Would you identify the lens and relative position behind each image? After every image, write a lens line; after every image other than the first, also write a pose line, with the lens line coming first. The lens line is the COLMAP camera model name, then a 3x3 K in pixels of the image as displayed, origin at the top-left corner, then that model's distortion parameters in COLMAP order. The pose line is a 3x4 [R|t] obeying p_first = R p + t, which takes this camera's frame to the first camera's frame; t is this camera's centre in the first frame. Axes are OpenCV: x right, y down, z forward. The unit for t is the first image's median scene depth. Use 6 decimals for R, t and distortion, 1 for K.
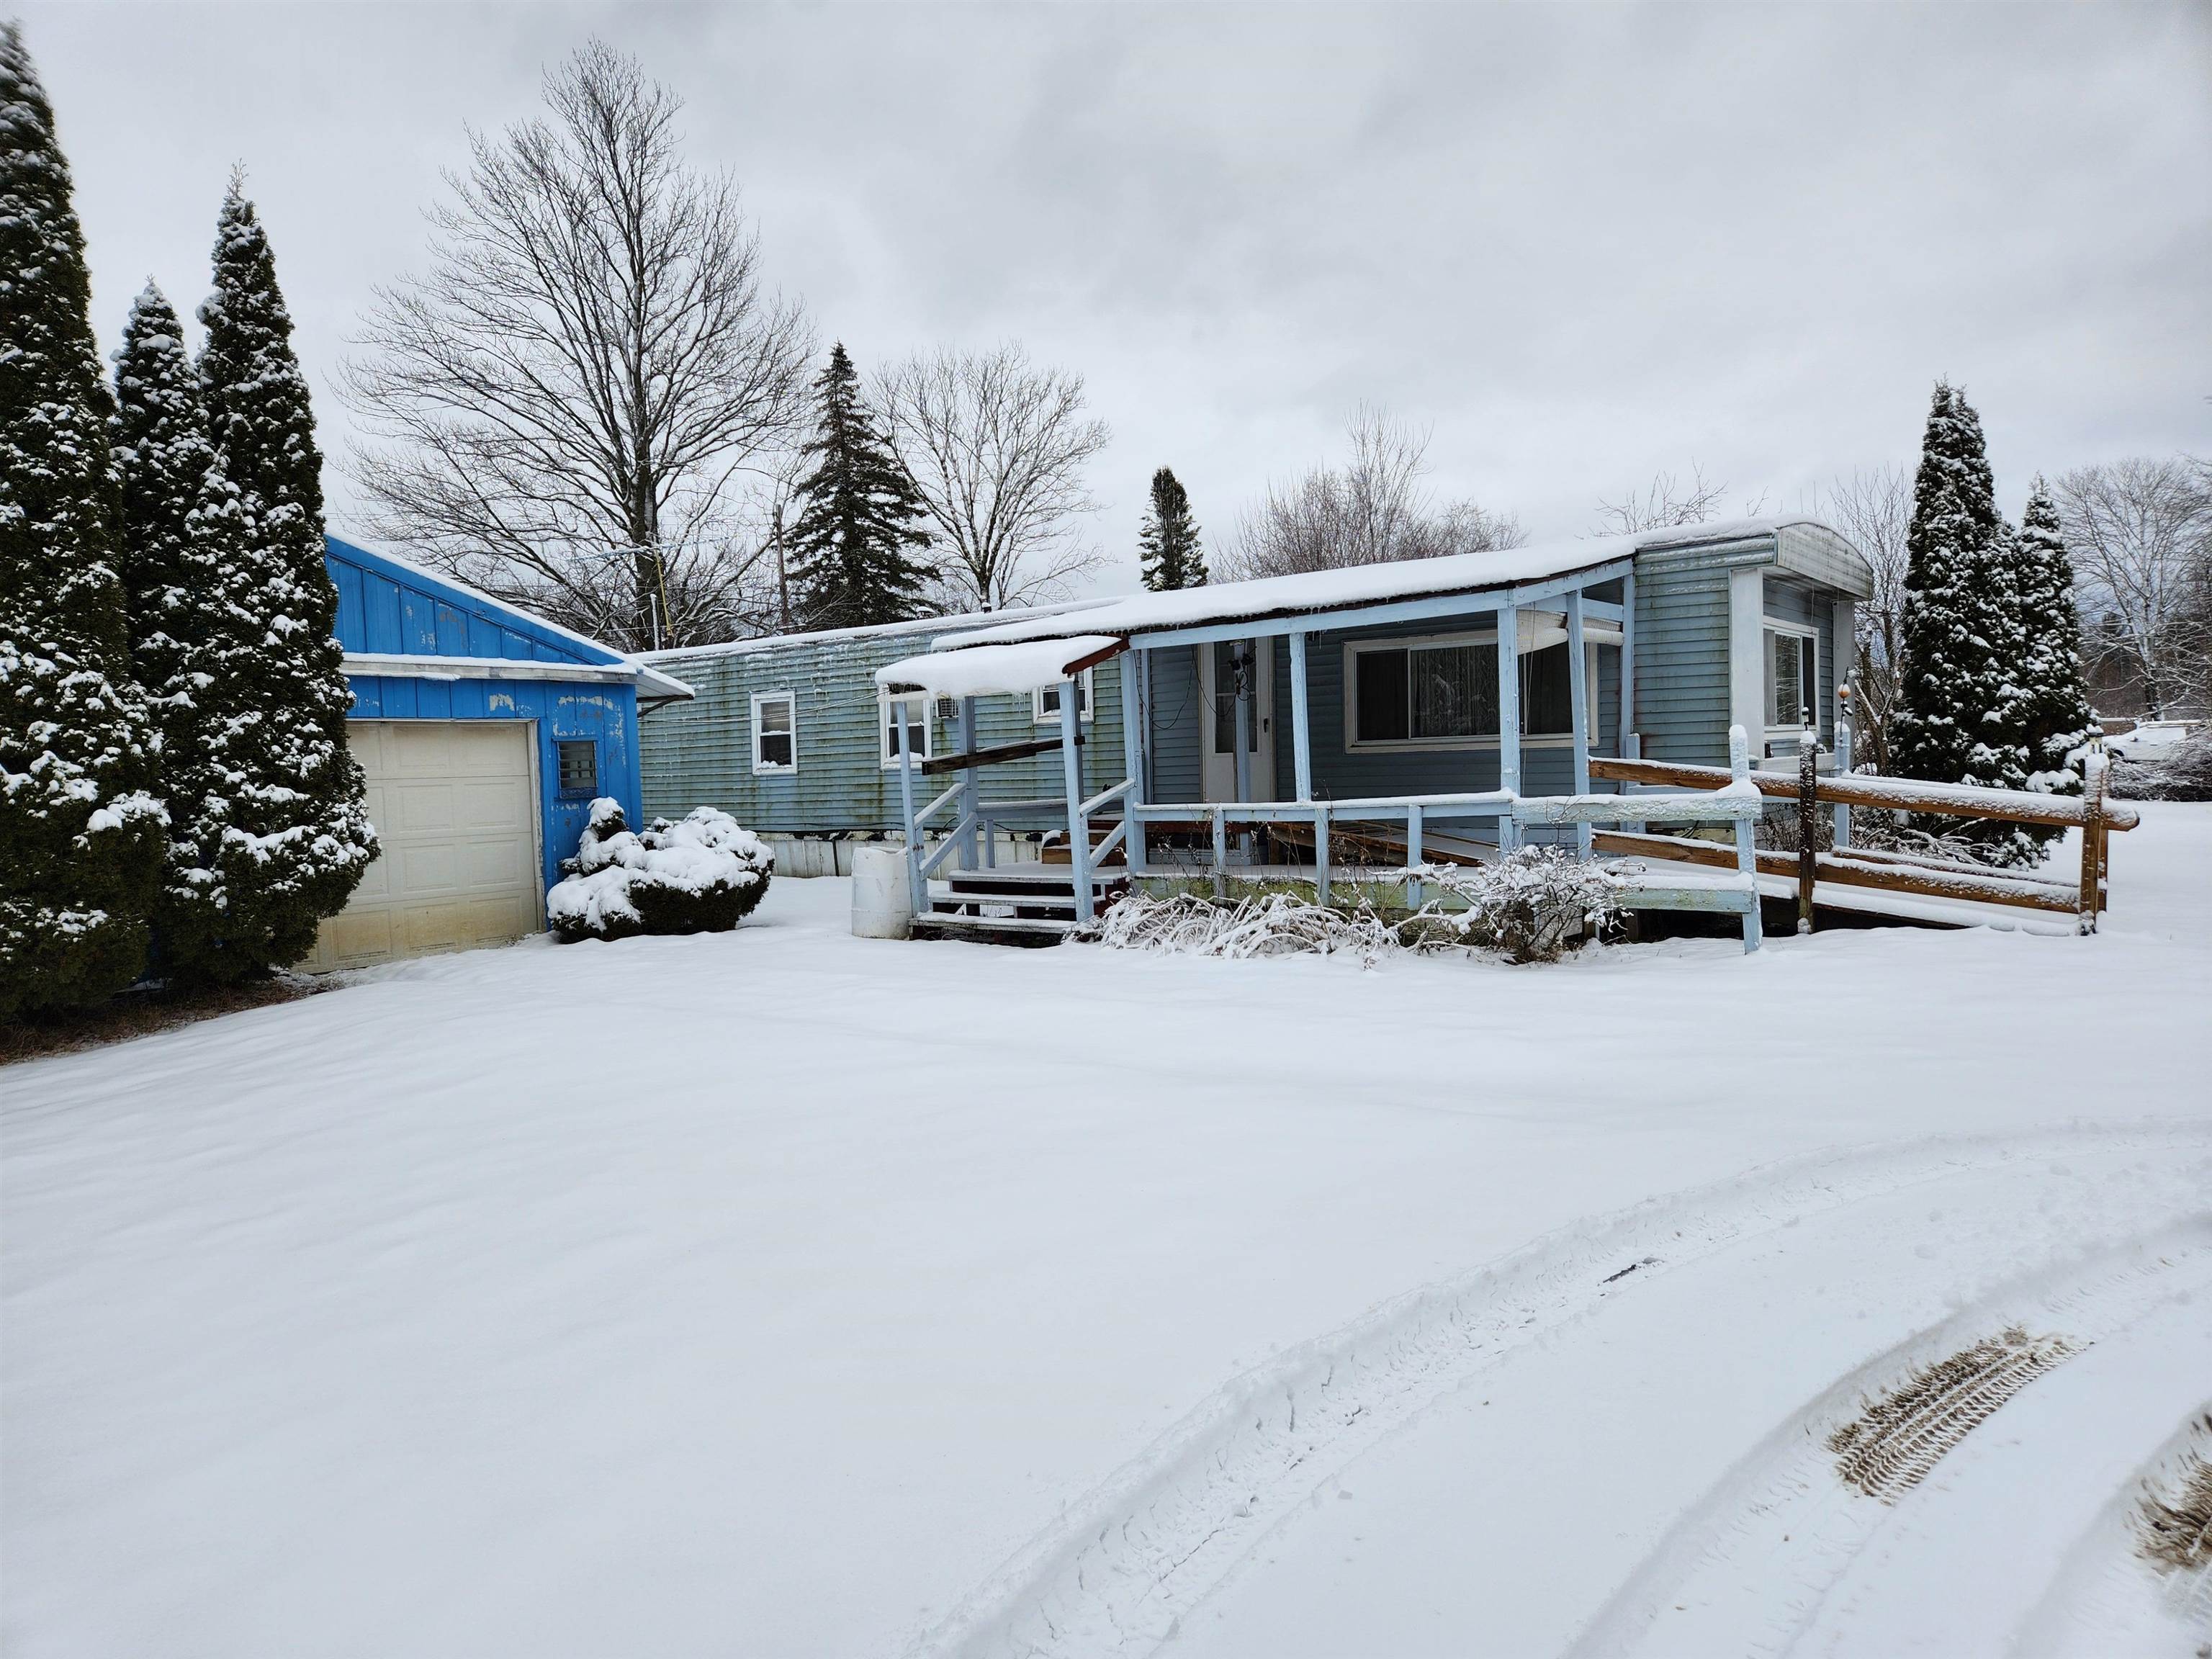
lens RADIAL K [[1481.6, 0, 1106.0], [0, 1481.6, 829.5], [0, 0, 1]] dist [0.091122, -0.069325]
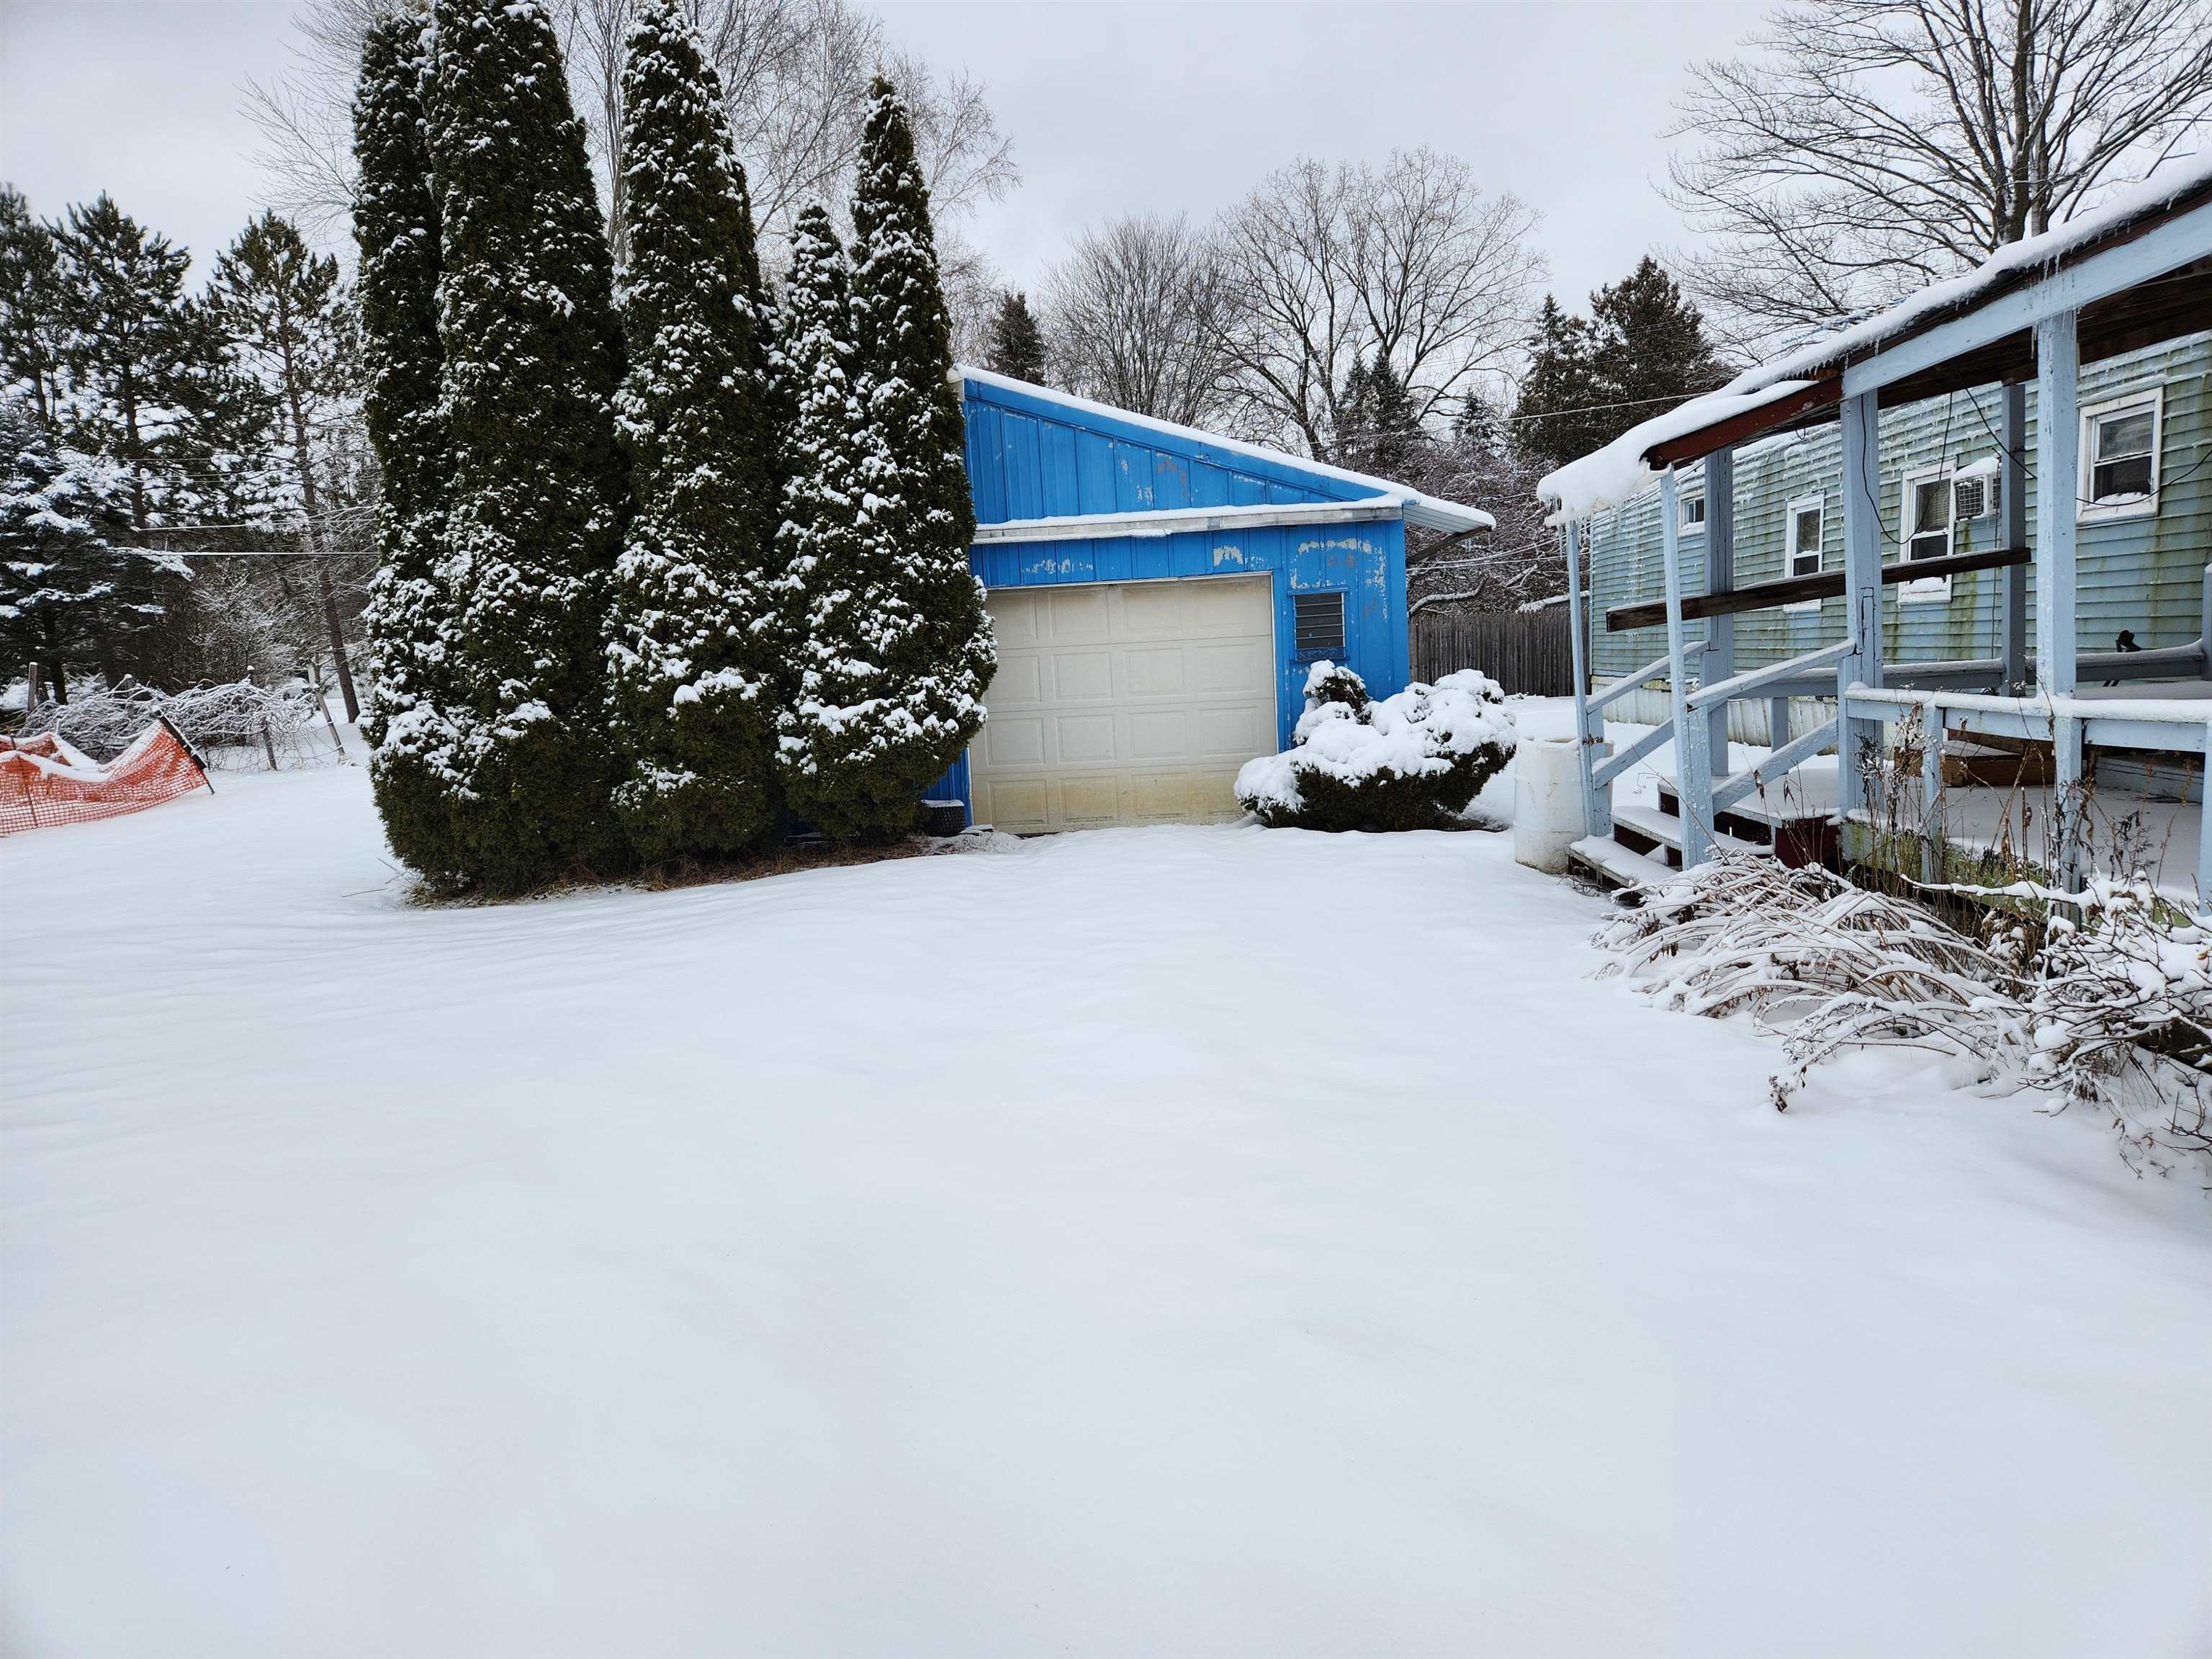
lens RADIAL K [[1481.6, 0, 1106.0], [0, 1481.6, 829.5], [0, 0, 1]] dist [0.091122, -0.069325]
pose [[0.551120, 0.104790, -0.827820, 0.416392], [-0.002708, 0.992302, 0.123809, -0.040699], [0.834422, -0.065991, 0.547161, 0.566404]]
